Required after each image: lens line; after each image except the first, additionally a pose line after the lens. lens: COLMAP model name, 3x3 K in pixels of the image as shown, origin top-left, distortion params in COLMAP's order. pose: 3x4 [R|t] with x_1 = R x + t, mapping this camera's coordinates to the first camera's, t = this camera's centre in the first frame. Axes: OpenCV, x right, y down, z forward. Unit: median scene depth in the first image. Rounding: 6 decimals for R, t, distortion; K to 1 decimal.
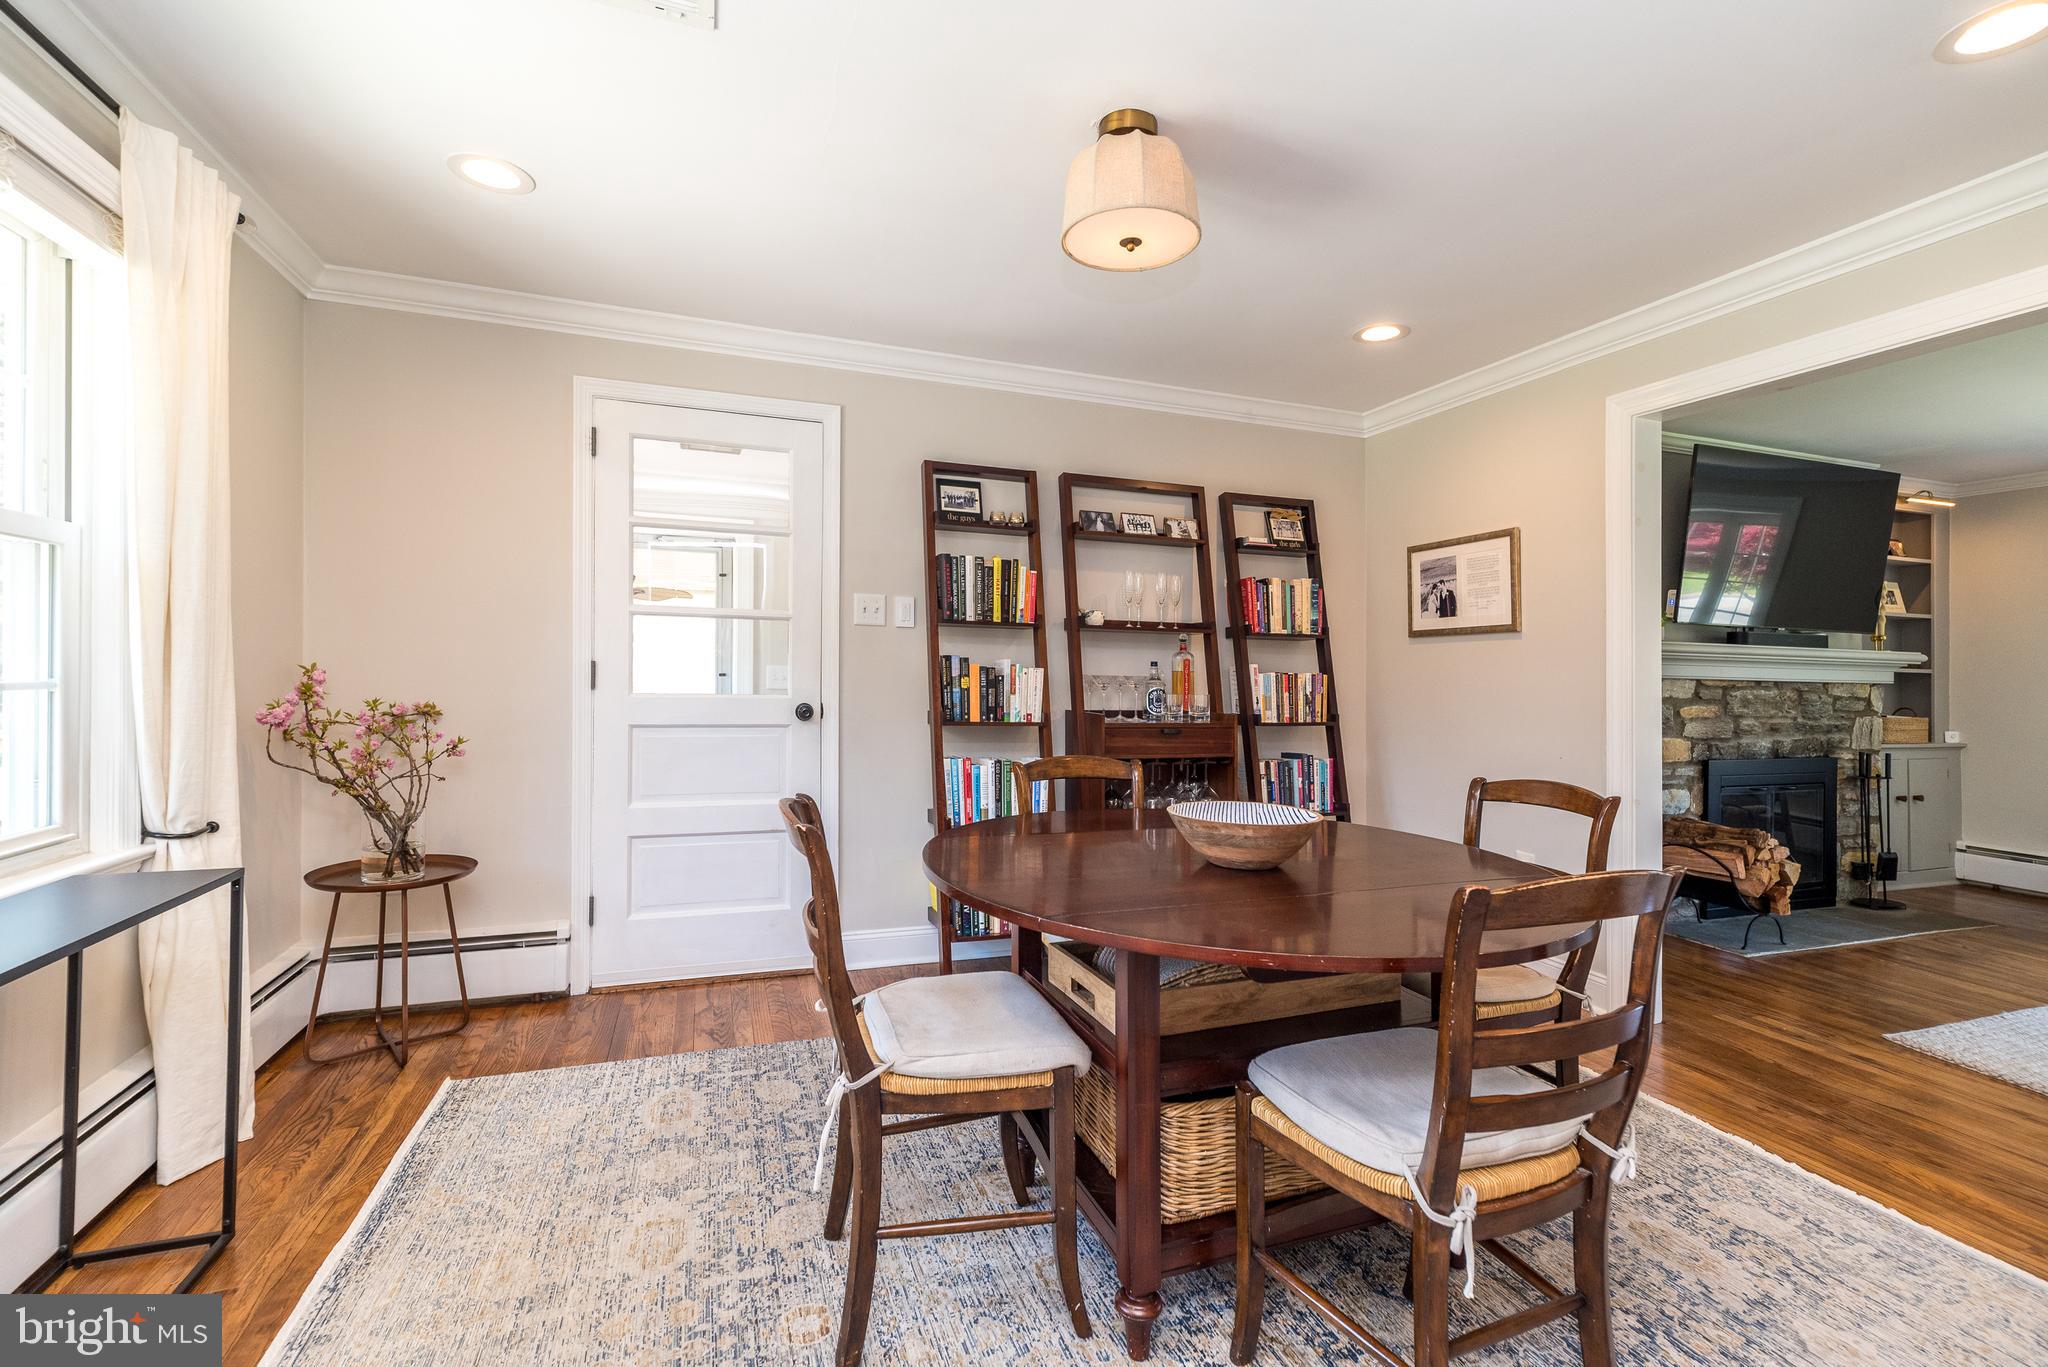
lens RADIAL K [[899.0, 0, 1030.0], [0, 899.0, 657.6], [0, 0, 1]] dist [0.001595, 0.000580]
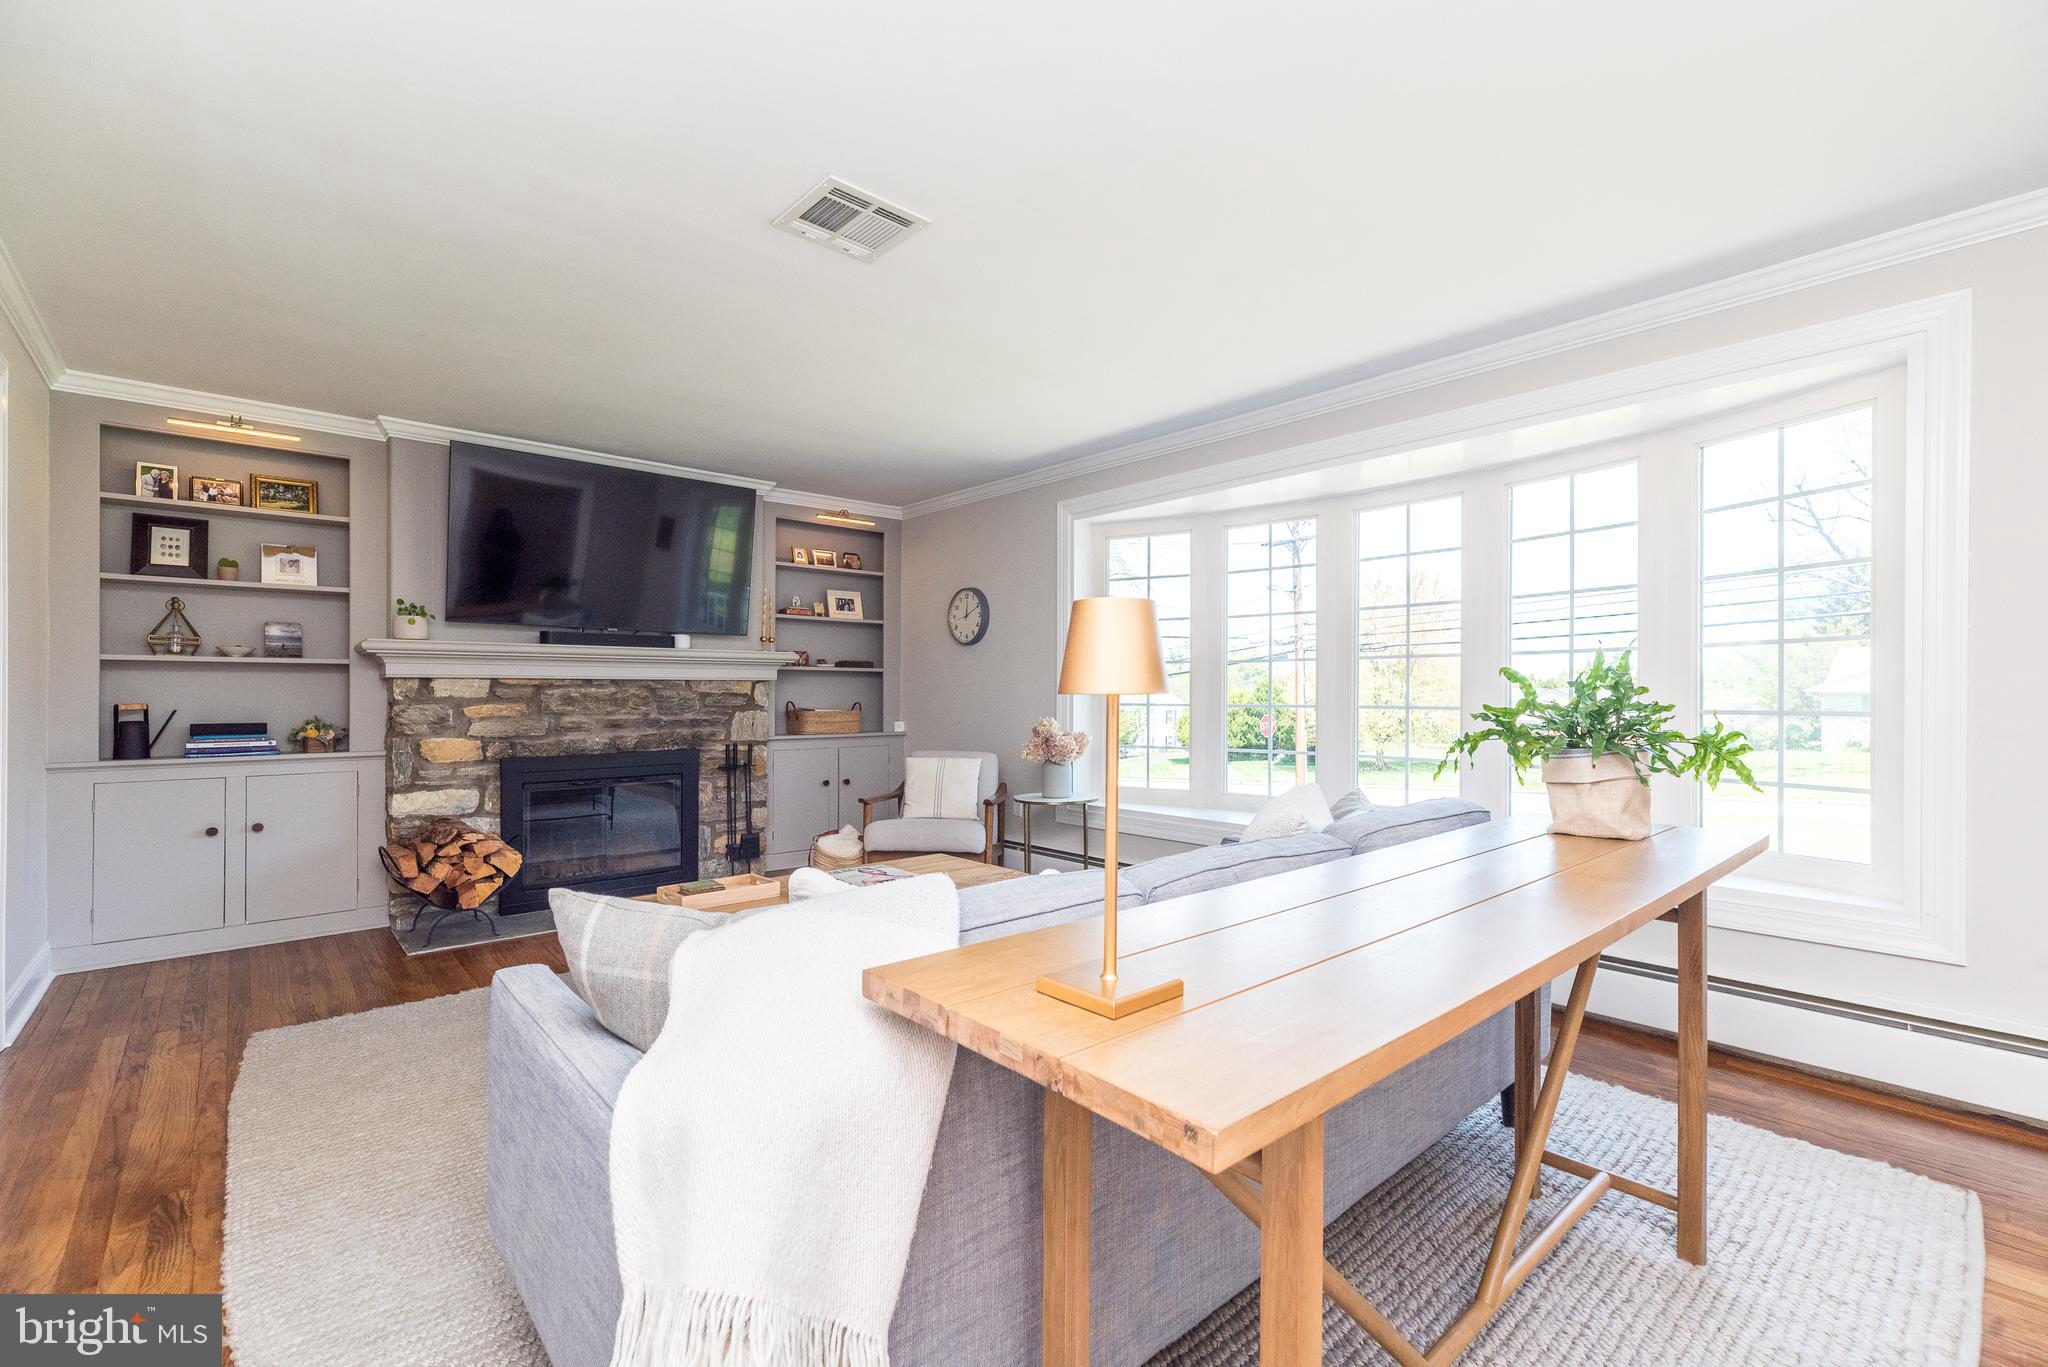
lens RADIAL K [[891.6, 0, 1028.8], [0, 891.6, 679.8], [0, 0, 1]] dist [0.005298, 0.000616]
pose [[0.927355, -0.014621, 0.373898, 1.076998], [0.011597, 0.999879, 0.010336, 0.026188], [-0.374004, -0.005249, 0.927412, -0.174274]]
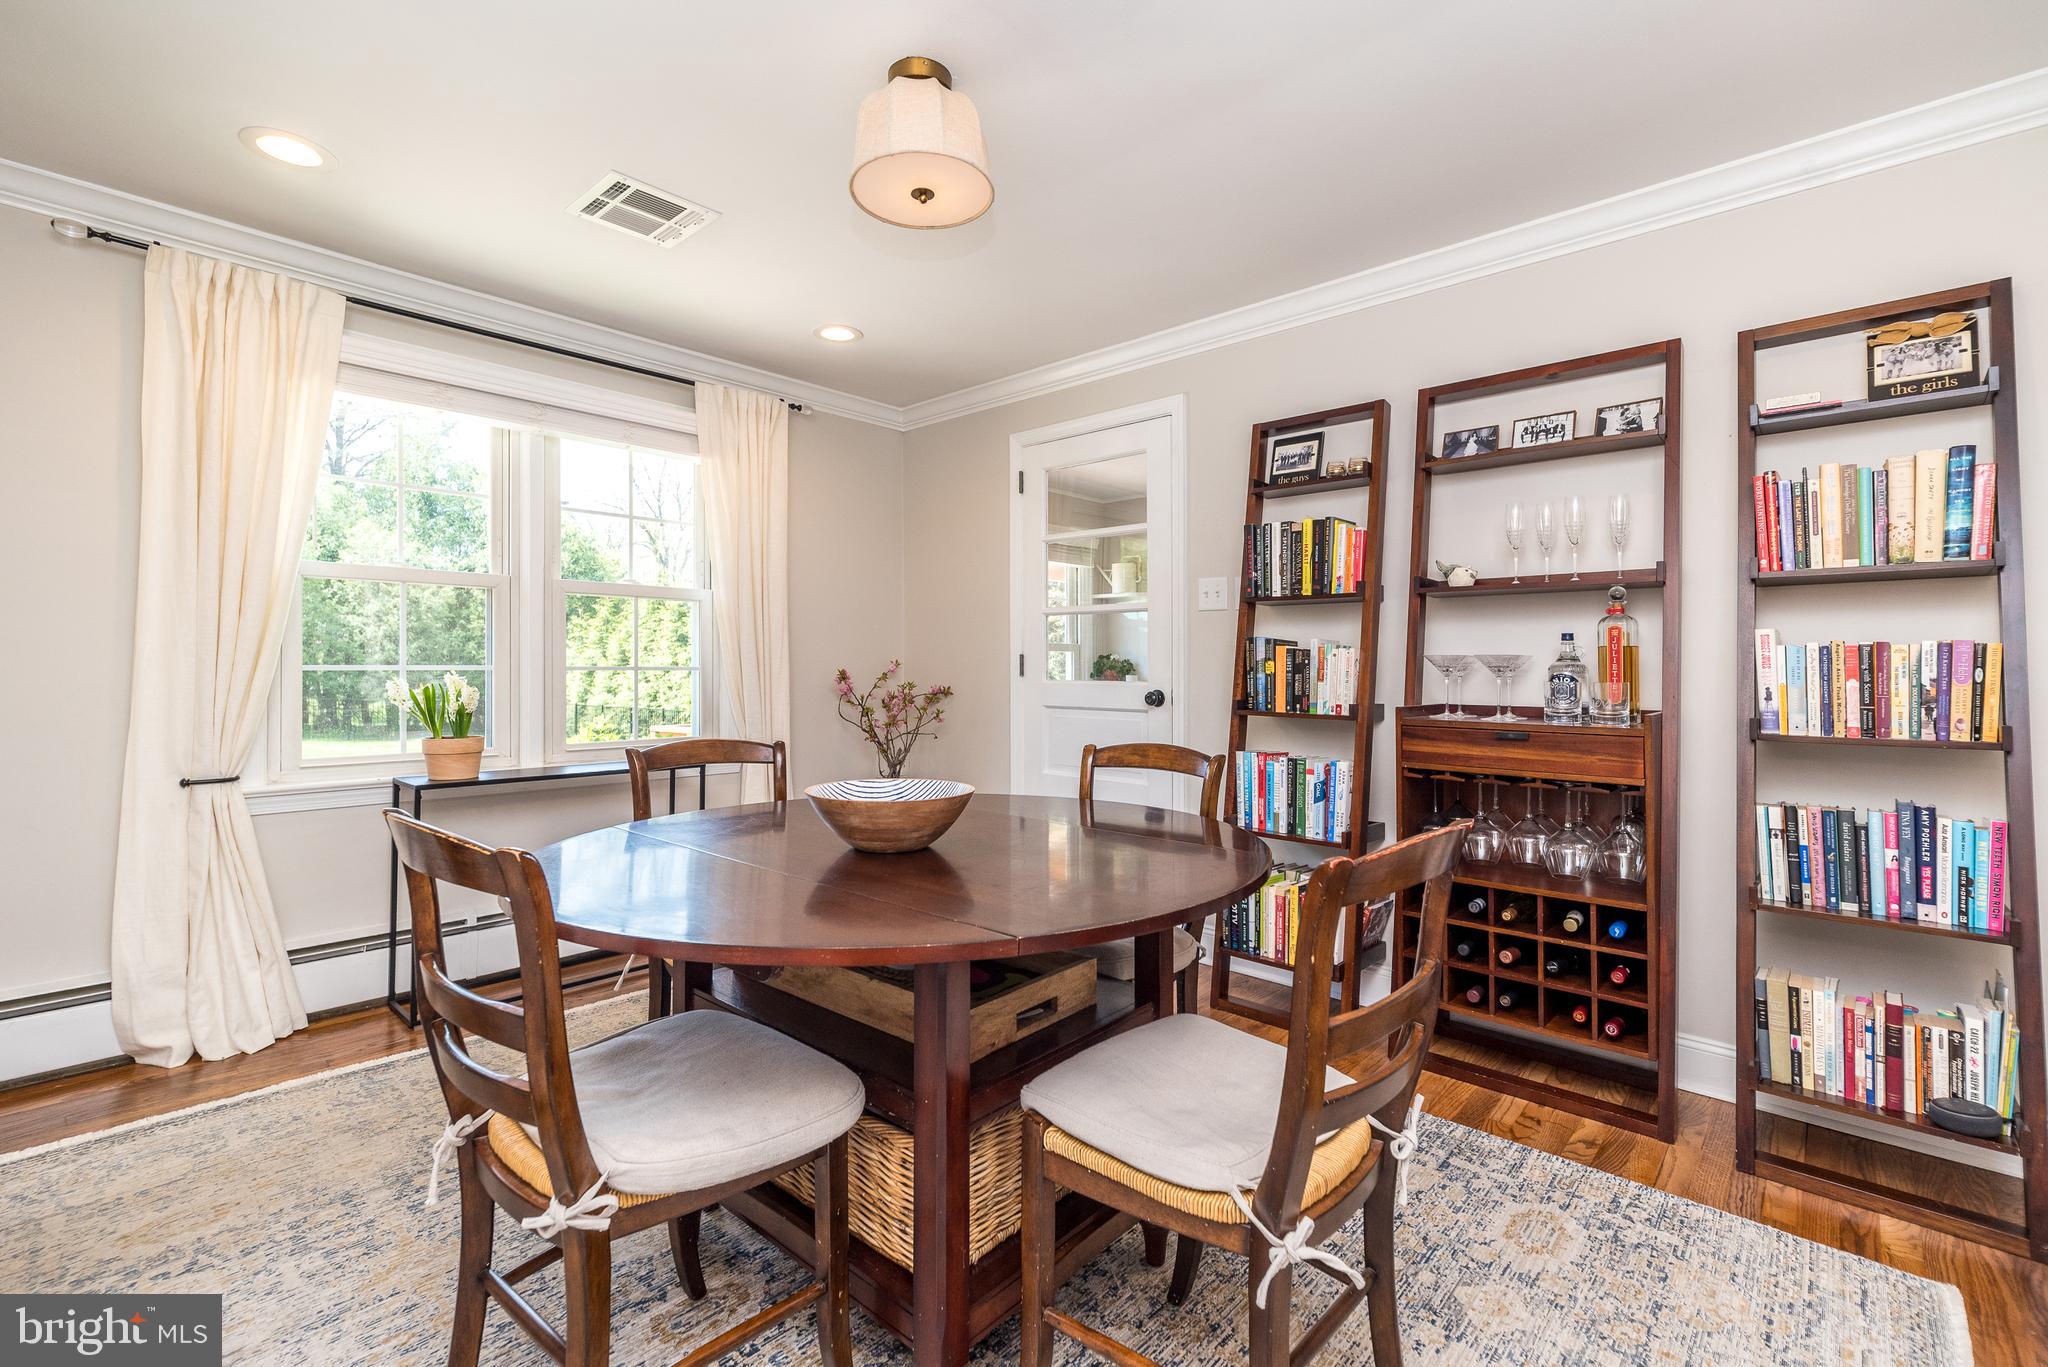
lens RADIAL K [[905.3, 0, 1016.0], [0, 905.3, 693.3], [0, 0, 1]] dist [0.000931, 0.000565]
pose [[0.449531, 0.006087, -0.893244, 0.551442], [0.010690, 0.999869, 0.012194, 0.035942], [0.893201, -0.015030, 0.449407, 0.340604]]
